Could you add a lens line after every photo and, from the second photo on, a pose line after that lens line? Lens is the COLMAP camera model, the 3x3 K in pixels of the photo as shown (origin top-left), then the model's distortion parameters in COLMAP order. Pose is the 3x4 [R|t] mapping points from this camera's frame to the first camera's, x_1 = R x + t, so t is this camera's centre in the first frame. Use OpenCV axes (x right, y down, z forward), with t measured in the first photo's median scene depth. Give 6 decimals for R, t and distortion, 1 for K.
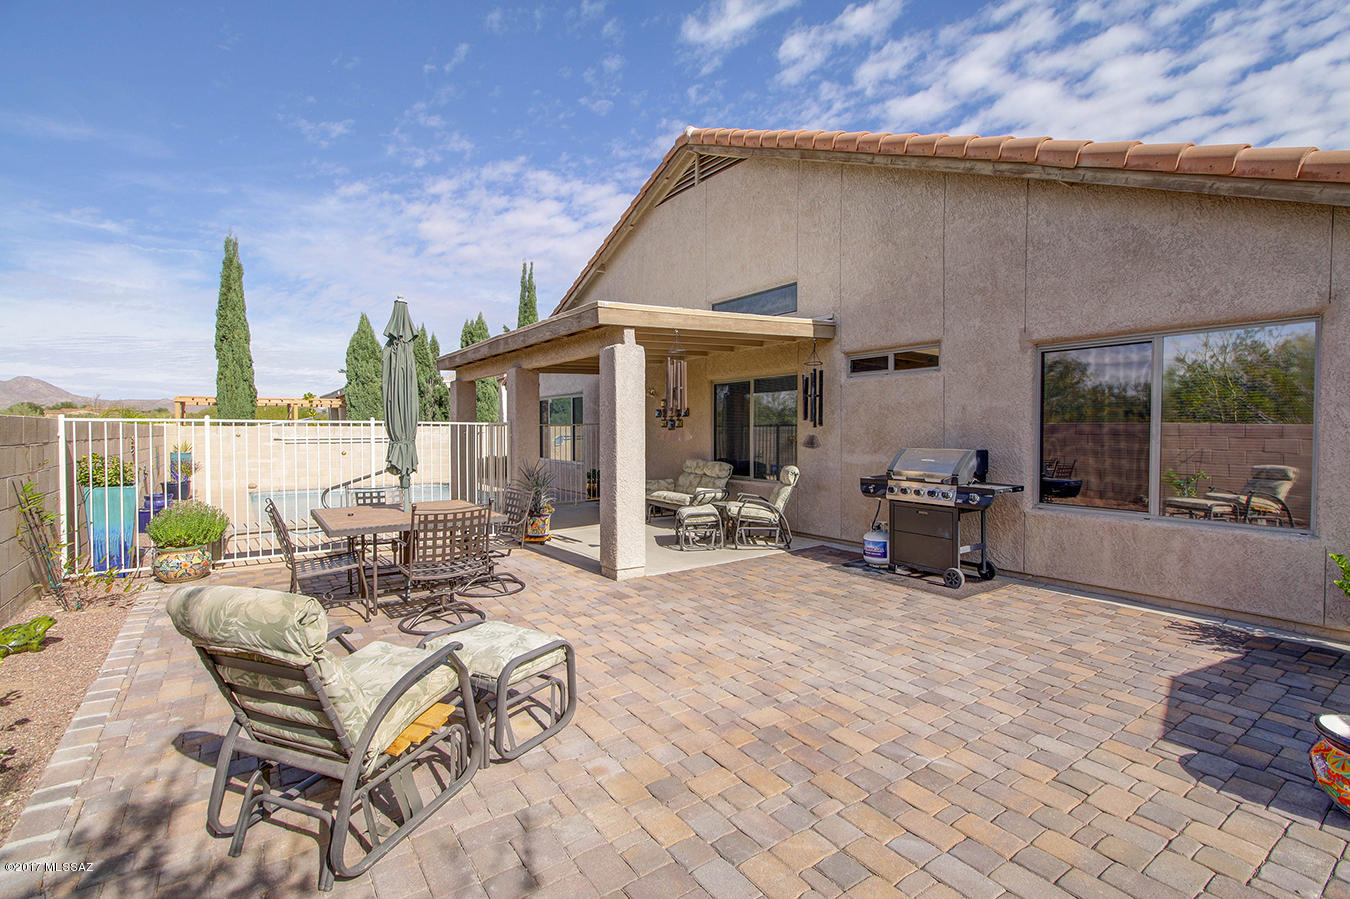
lens RADIAL K [[619.7, 0, 670.0], [0, 619.7, 443.1], [0, 0, 1]] dist [0.017367, -0.004676]
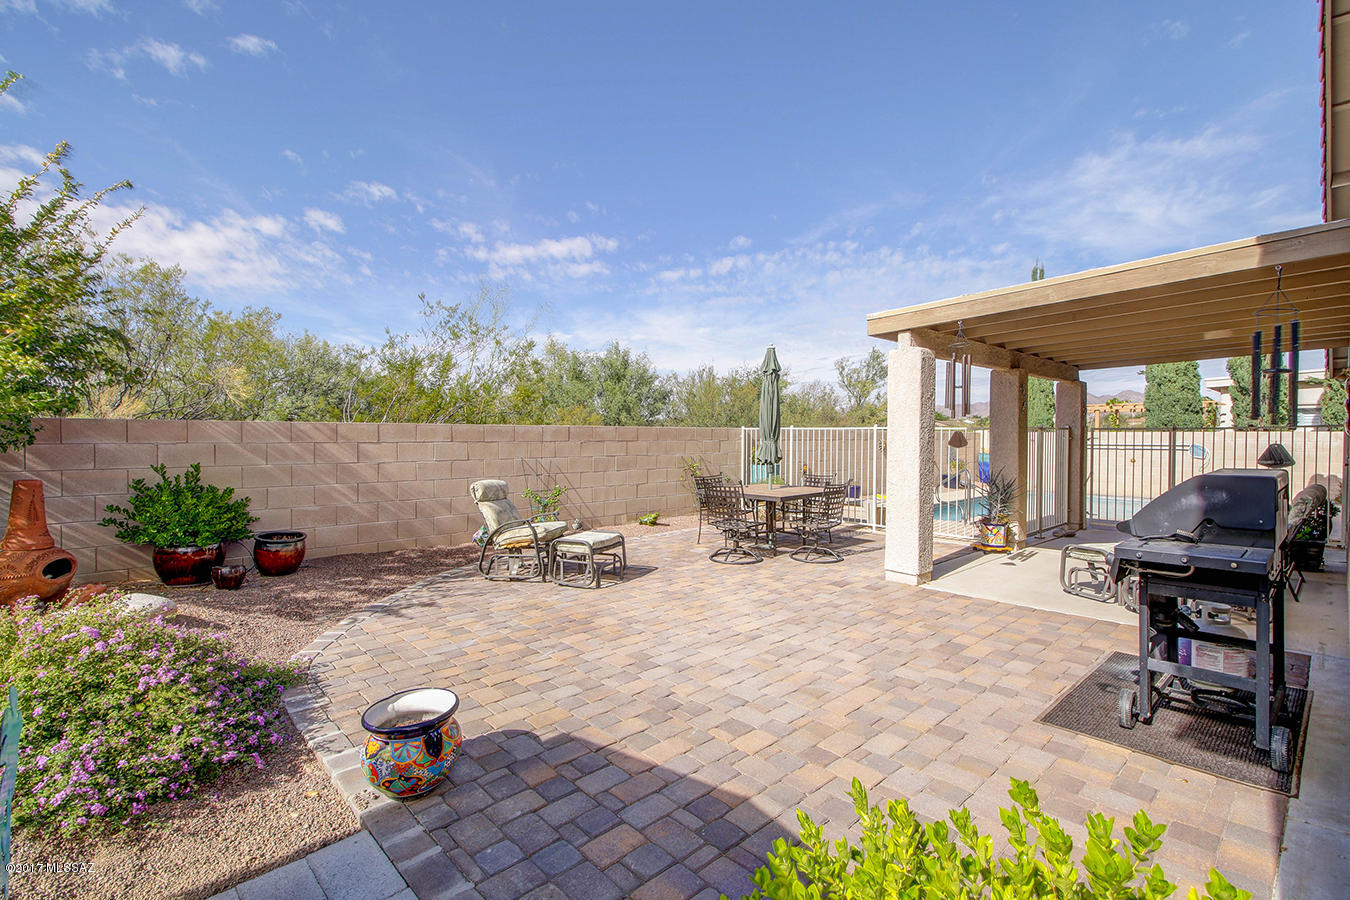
lens RADIAL K [[619.7, 0, 669.6], [0, 619.7, 443.5], [0, 0, 1]] dist [0.017367, -0.004676]
pose [[0.128429, 0.010749, -0.991660, 1.473883], [-0.029495, 0.999540, 0.007014, -0.002738], [0.991280, 0.028348, 0.128687, 0.842654]]
